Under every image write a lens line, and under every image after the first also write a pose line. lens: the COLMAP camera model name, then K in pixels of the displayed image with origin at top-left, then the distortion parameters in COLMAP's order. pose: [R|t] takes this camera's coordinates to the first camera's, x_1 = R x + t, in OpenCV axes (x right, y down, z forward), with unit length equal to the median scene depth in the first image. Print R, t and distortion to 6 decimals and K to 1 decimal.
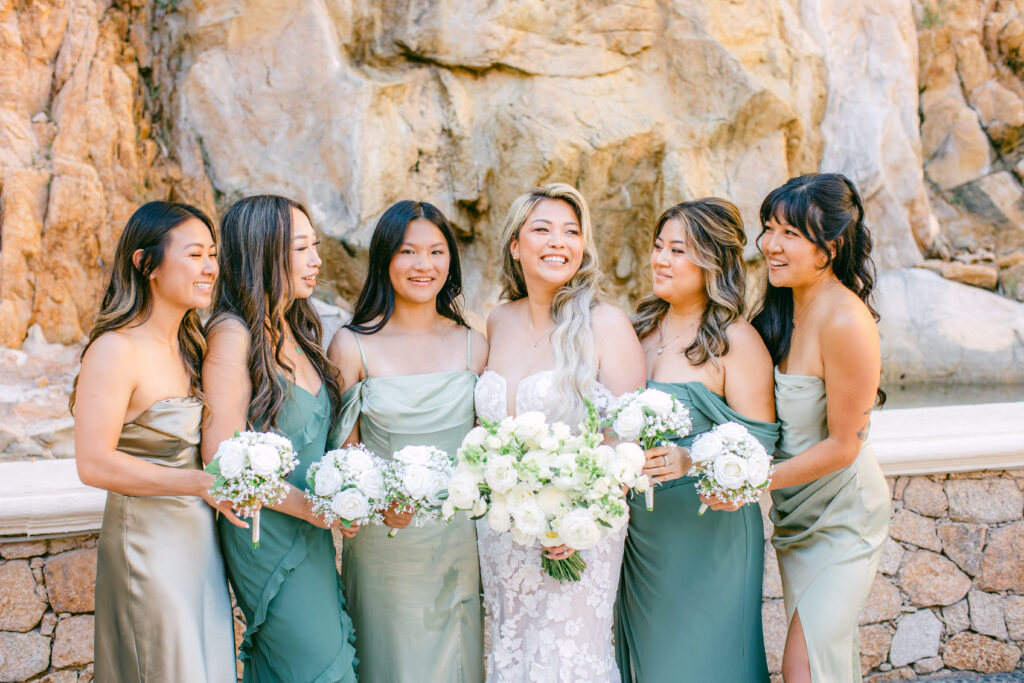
lens RADIAL K [[1757.1, 0, 512.0], [0, 1757.1, 341.5], [0, 0, 1]] dist [-0.134586, -0.049811]
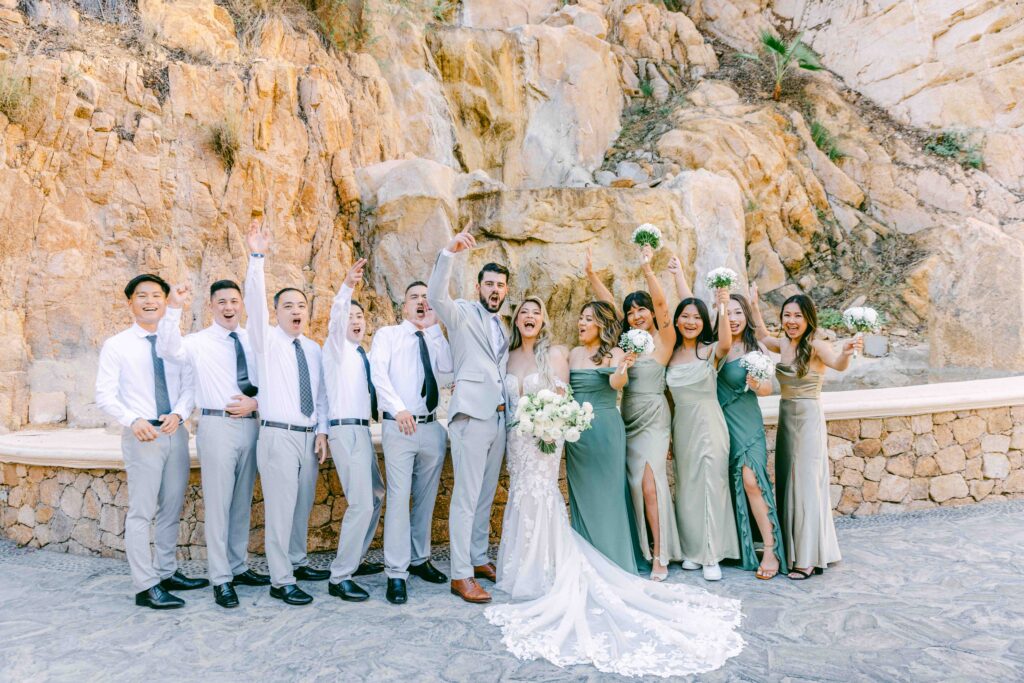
lens RADIAL K [[1757.1, 0, 512.0], [0, 1757.1, 341.5], [0, 0, 1]] dist [-0.134586, -0.049811]
pose [[0.999487, -0.018354, -0.026227, 0.022122], [0.016885, 0.998334, -0.055181, 0.074240], [0.027196, 0.054710, 0.998132, -1.031635]]
